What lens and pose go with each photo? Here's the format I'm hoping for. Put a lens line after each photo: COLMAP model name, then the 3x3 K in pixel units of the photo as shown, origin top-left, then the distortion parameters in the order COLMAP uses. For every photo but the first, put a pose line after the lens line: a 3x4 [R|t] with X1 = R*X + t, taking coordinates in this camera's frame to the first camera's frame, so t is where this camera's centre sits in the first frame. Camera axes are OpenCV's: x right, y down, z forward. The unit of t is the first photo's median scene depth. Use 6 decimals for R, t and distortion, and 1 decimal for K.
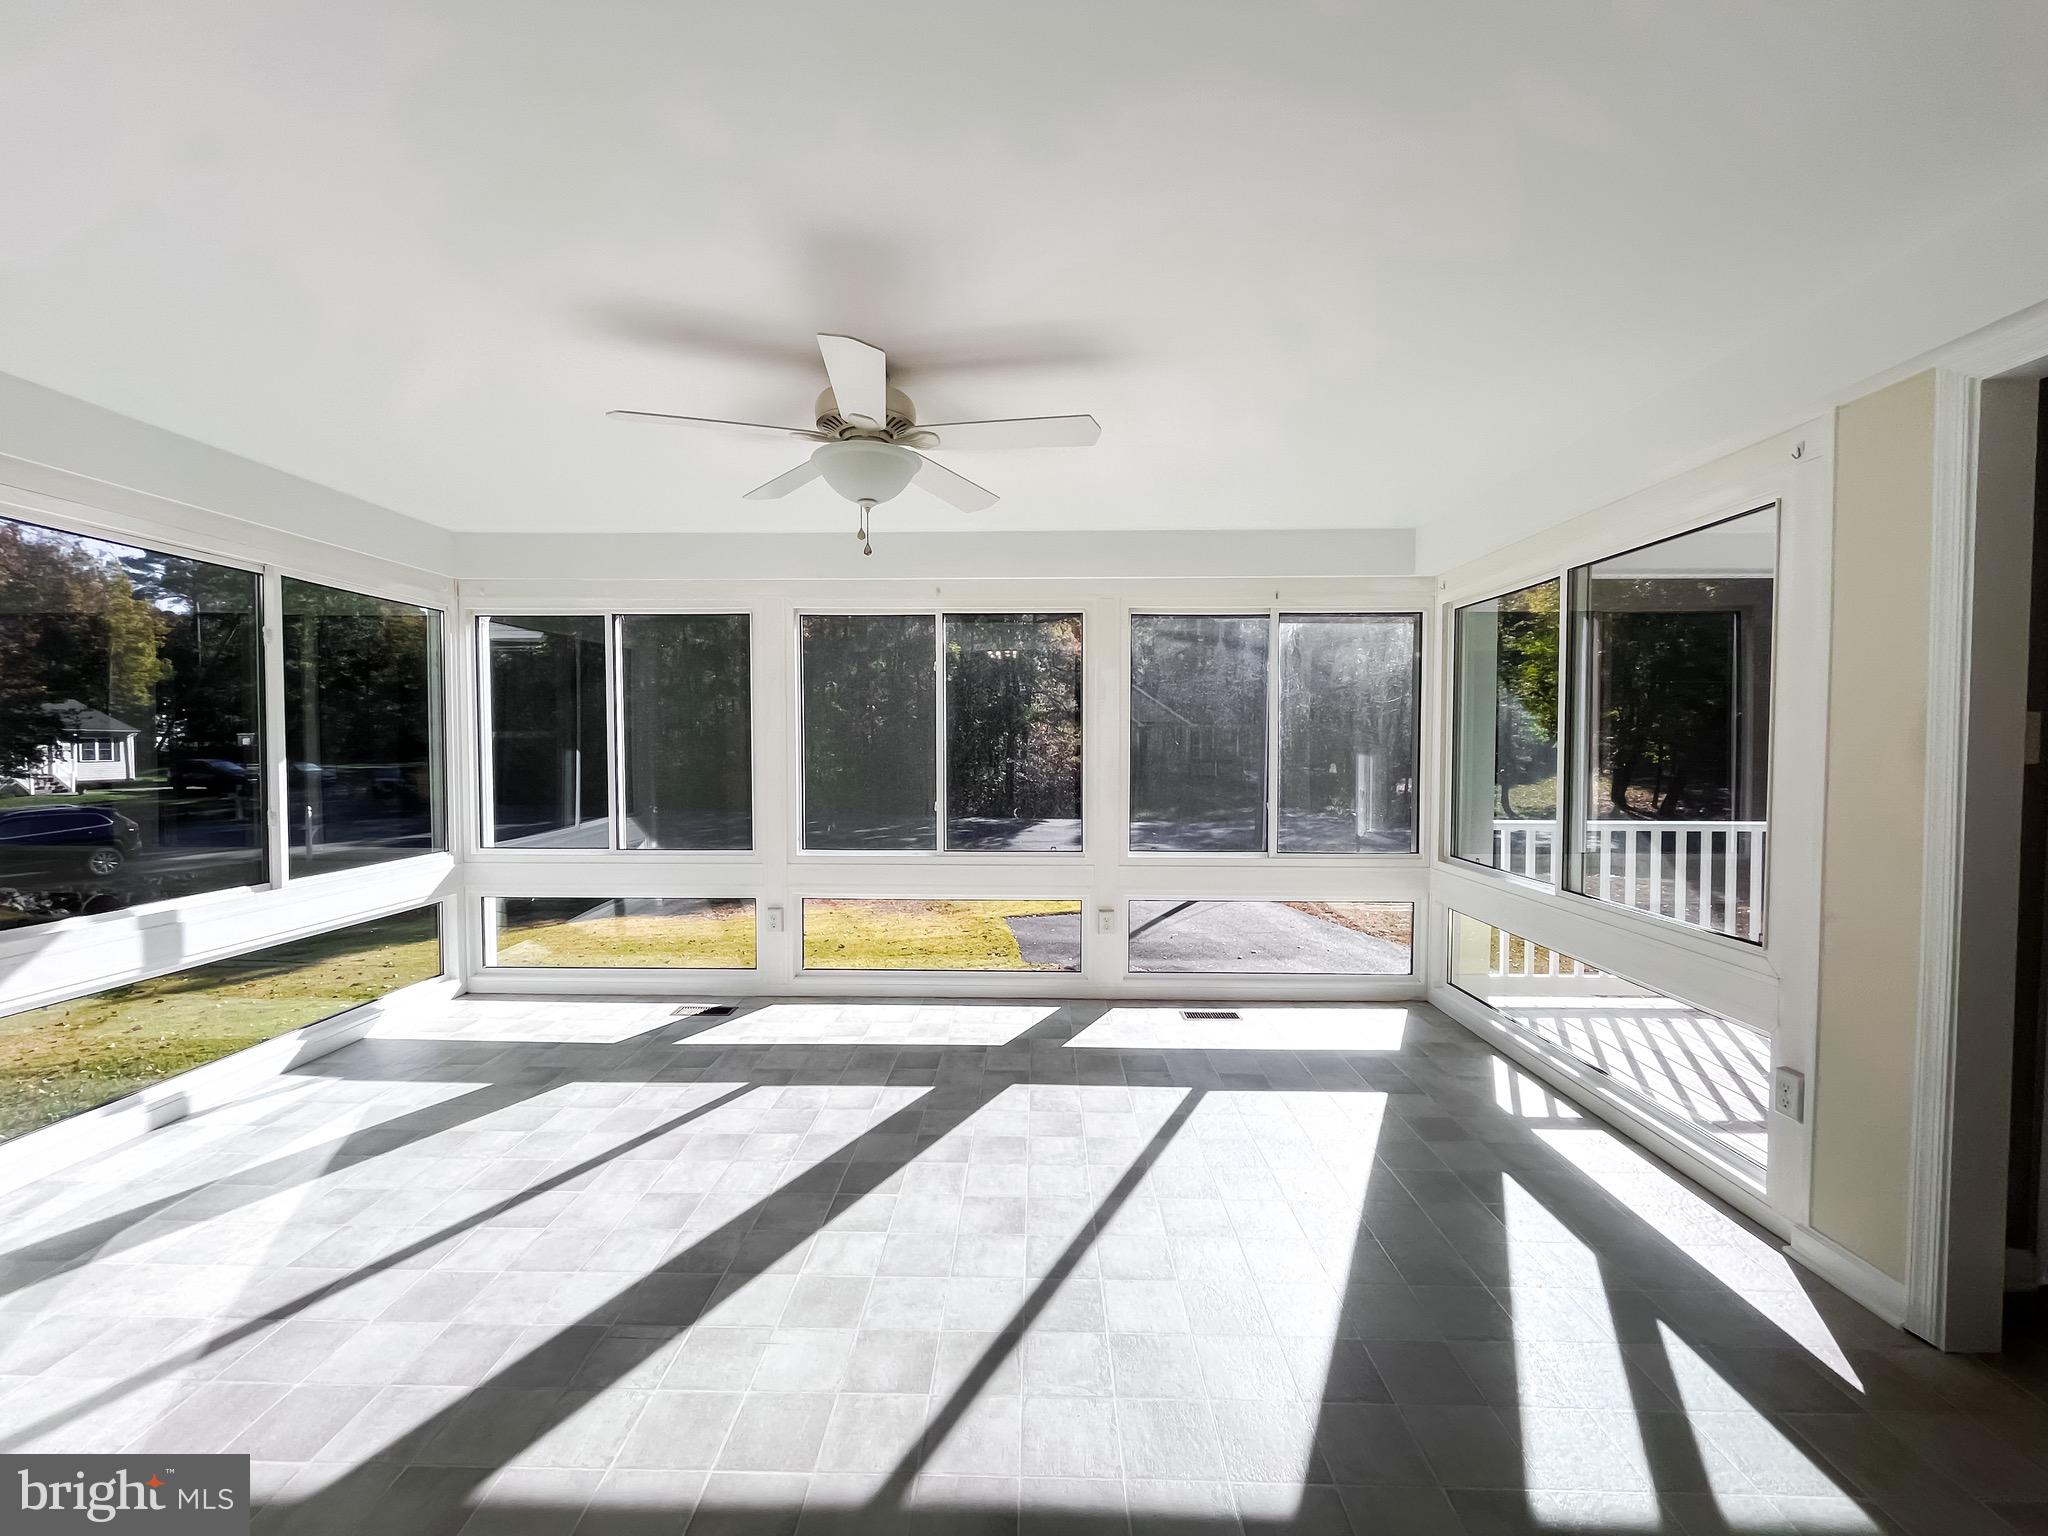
lens RADIAL K [[849.7, 0, 1023.5], [0, 849.7, 767.9], [0, 0, 1]] dist [-0.003678, -0.000521]
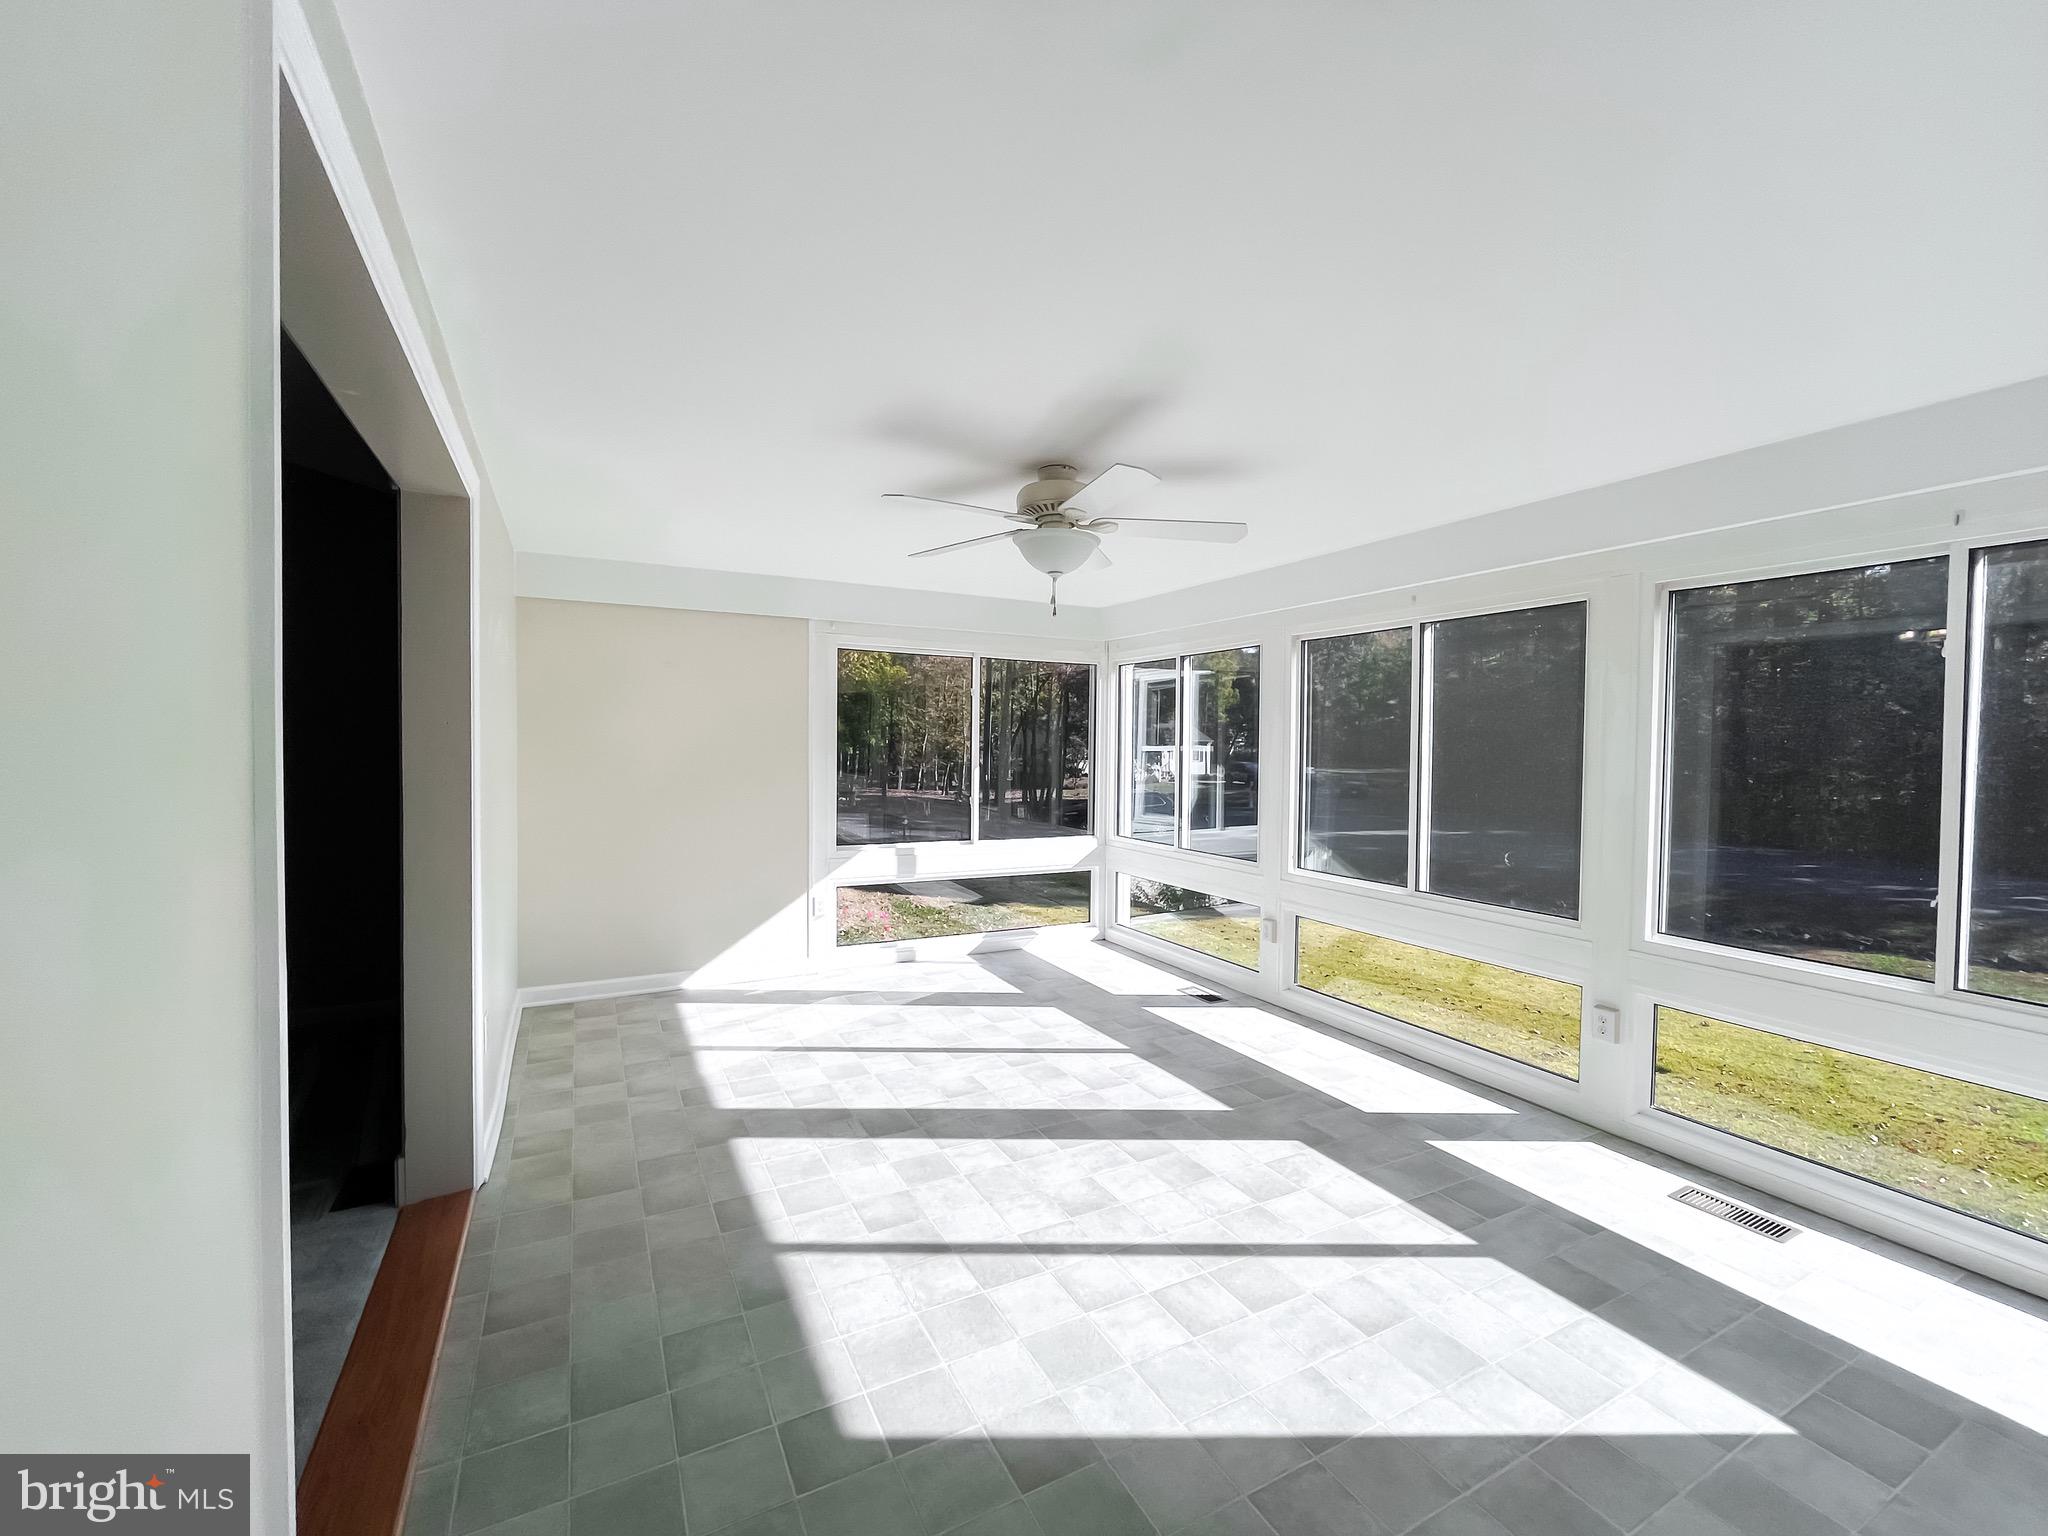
lens RADIAL K [[865.6, 0, 1029.6], [0, 865.6, 758.2], [0, 0, 1]] dist [-0.003650, -0.000290]
pose [[0.470347, 0.019401, -0.882268, 0.652513], [-0.039062, 0.999236, 0.001149, -0.032422], [0.881616, 0.033923, 0.470746, 0.275602]]
